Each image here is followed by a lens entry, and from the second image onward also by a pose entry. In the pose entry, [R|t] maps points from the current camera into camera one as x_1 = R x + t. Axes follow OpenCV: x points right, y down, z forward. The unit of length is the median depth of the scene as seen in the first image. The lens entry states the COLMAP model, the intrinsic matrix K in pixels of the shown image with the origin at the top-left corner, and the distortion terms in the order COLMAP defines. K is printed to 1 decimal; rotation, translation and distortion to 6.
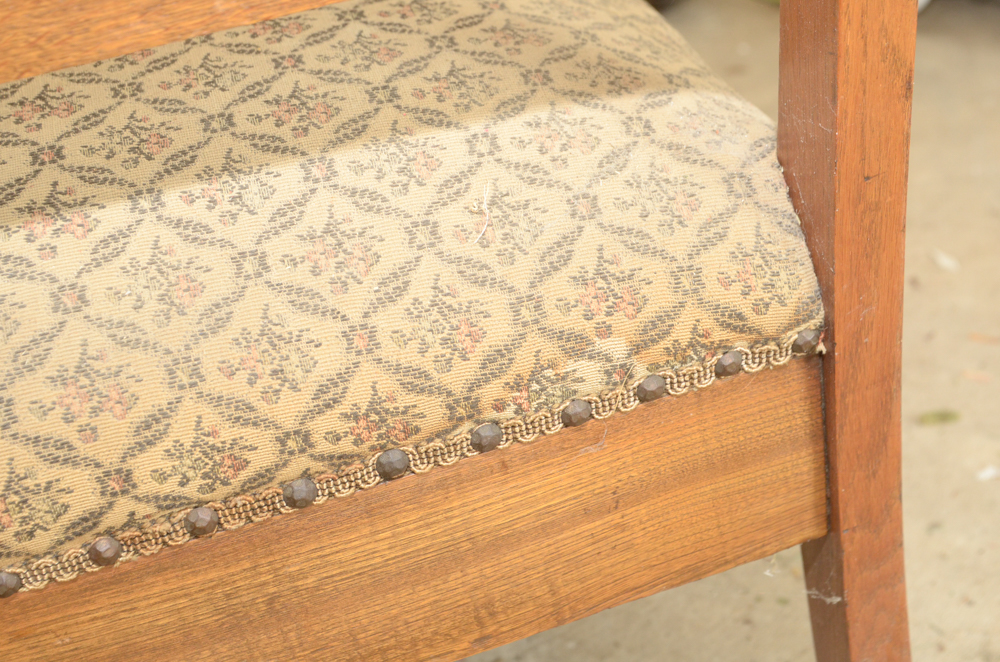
lens RADIAL K [[1424.3, 0, 500.0], [0, 1424.3, 331.0], [0, 0, 1]] dist [-0.004411, 0.074646]
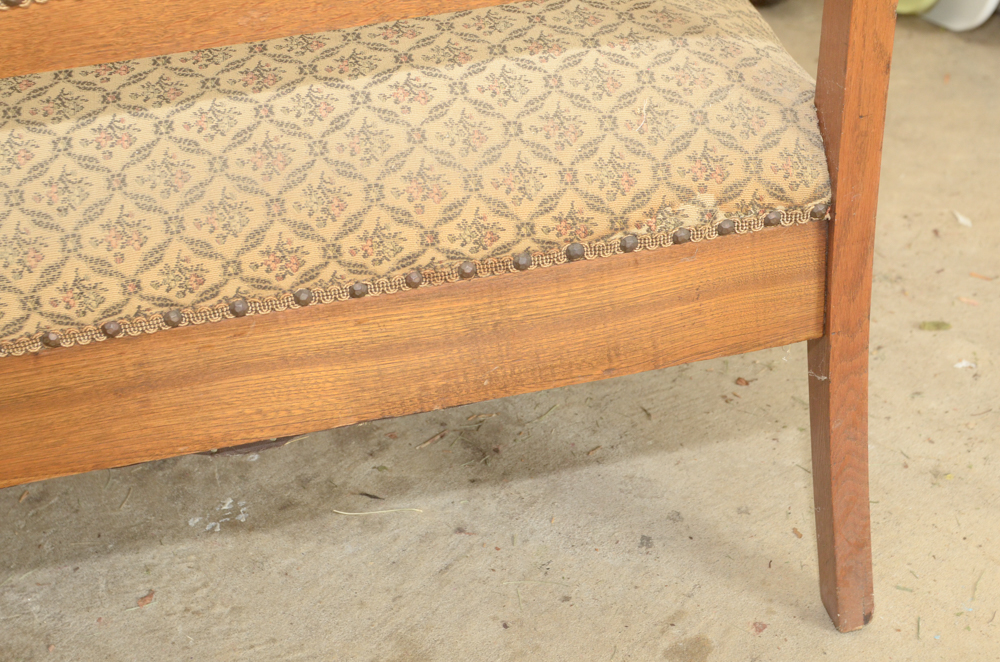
lens RADIAL K [[1424.3, 0, 500.0], [0, 1424.3, 331.0], [0, 0, 1]] dist [-0.004411, 0.074646]
pose [[0.992546, 0.109342, -0.053825, -0.061188], [-0.108179, 0.993840, 0.024082, 0.157094], [0.056127, -0.018080, 0.998260, -0.767832]]
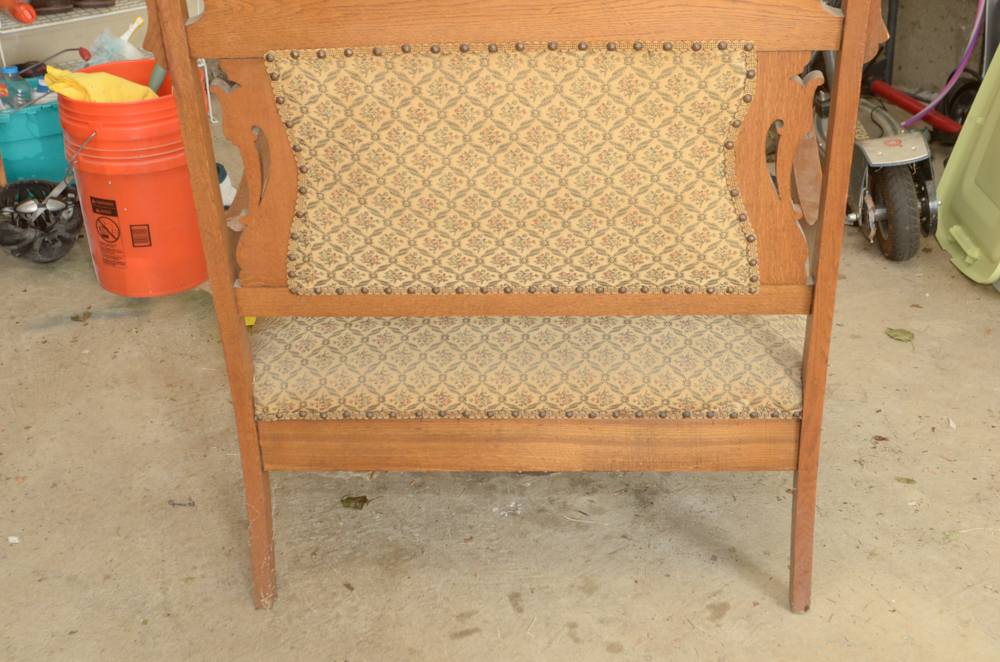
lens RADIAL K [[1424.3, 0, 500.0], [0, 1424.3, 331.0], [0, 0, 1]] dist [-0.004411, 0.074646]
pose [[0.936083, 0.261352, -0.235464, 0.326129], [-0.269654, 0.962952, -0.003183, 0.018771], [0.225909, 0.066473, 0.971878, -3.133187]]
